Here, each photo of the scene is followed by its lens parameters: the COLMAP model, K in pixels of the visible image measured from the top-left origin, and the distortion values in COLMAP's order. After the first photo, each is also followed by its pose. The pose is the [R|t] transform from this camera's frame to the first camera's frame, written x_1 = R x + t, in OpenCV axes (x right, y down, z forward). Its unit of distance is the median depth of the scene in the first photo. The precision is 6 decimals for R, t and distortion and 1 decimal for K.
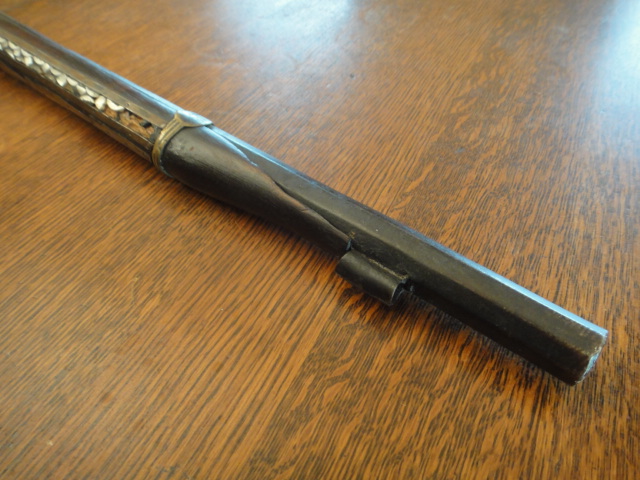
lens RADIAL K [[456.5, 0, 322.2], [0, 456.5, 232.6], [0, 0, 1]] dist [0.005699, 0.000129]
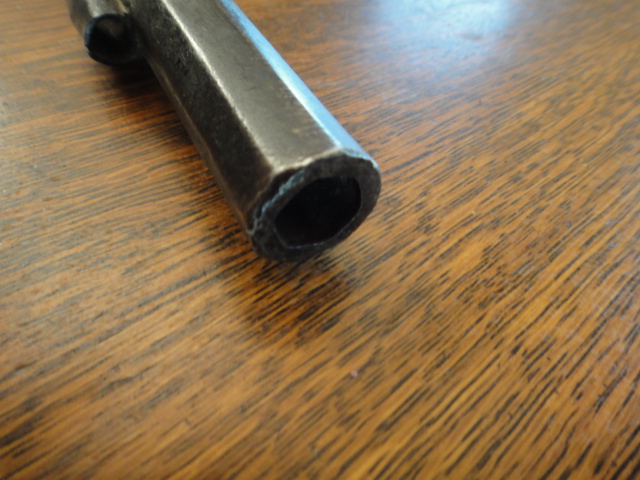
lens RADIAL K [[456.5, 0, 322.2], [0, 456.5, 232.6], [0, 0, 1]] dist [0.005699, 0.000129]
pose [[0.466400, 0.799417, 0.378687, 0.345996], [-0.765010, 0.579459, -0.281046, 0.425535], [-0.444106, -0.158619, 0.881822, 0.589136]]
